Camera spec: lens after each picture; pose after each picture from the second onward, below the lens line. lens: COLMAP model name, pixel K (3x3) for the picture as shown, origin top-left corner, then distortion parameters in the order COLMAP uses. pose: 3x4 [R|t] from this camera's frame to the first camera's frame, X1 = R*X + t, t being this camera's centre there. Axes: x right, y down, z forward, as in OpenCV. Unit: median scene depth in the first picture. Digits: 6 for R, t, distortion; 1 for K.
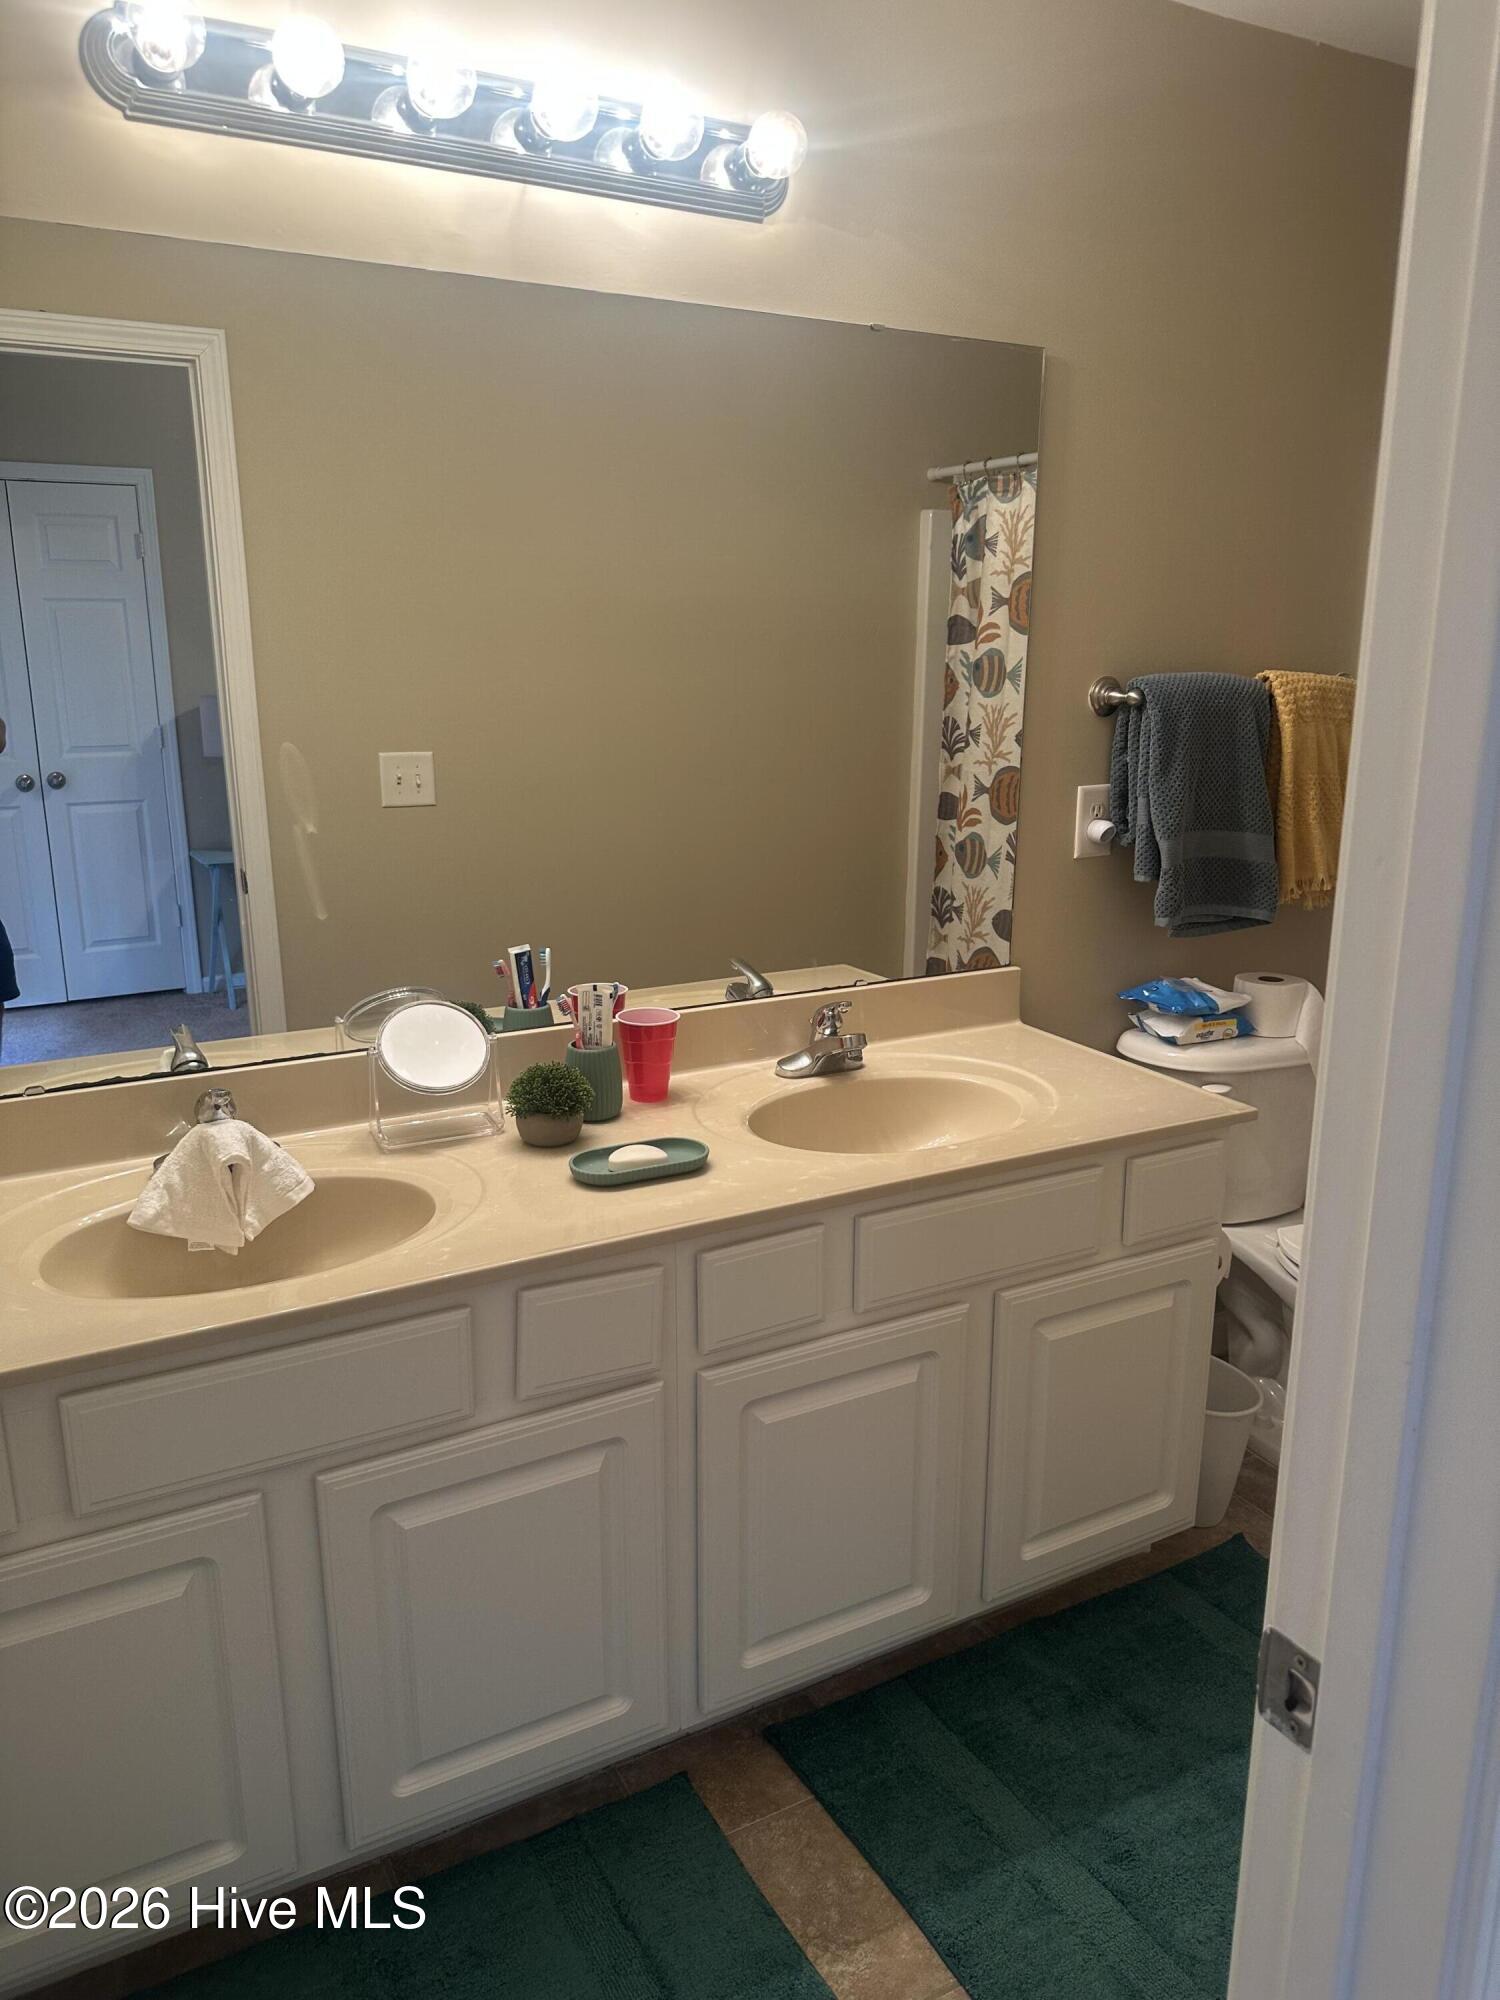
lens RADIAL K [[1377.7, 0, 752.2], [0, 1377.7, 1004.4], [0, 0, 1]] dist [0.015087, -0.000845]
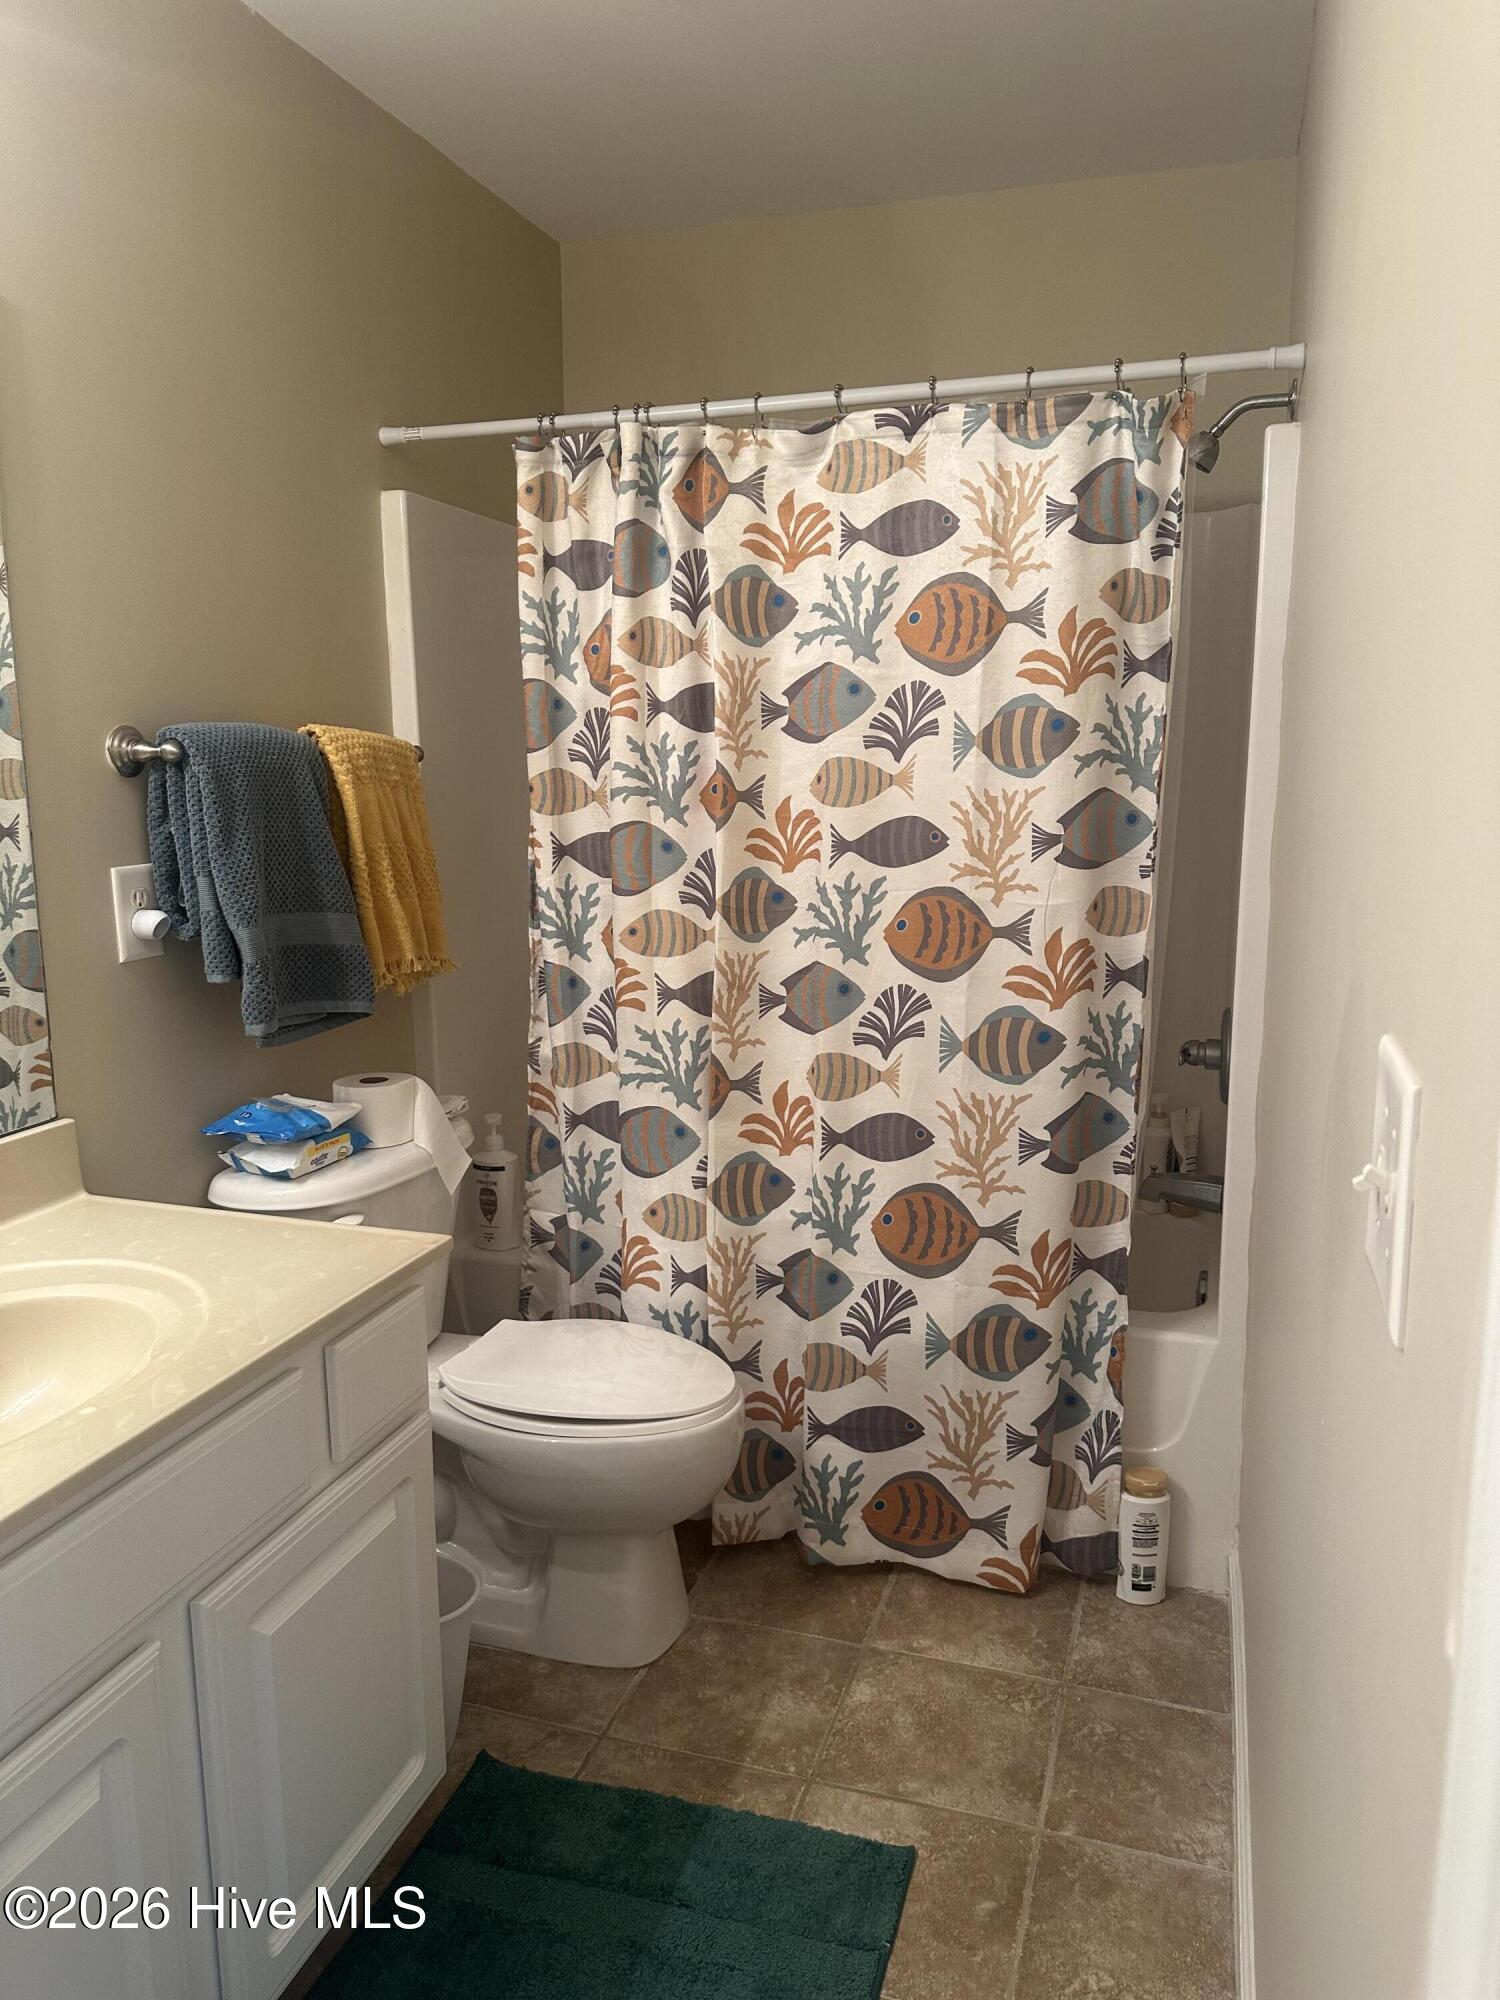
lens RADIAL K [[1377.7, 0, 752.2], [0, 1377.7, 1008.7], [0, 0, 1]] dist [0.015087, -0.000845]
pose [[0.718353, -0.122713, 0.684770, -0.037962], [0.171395, 0.985197, -0.003250, -0.019709], [-0.674235, 0.119701, 0.728752, 0.220006]]
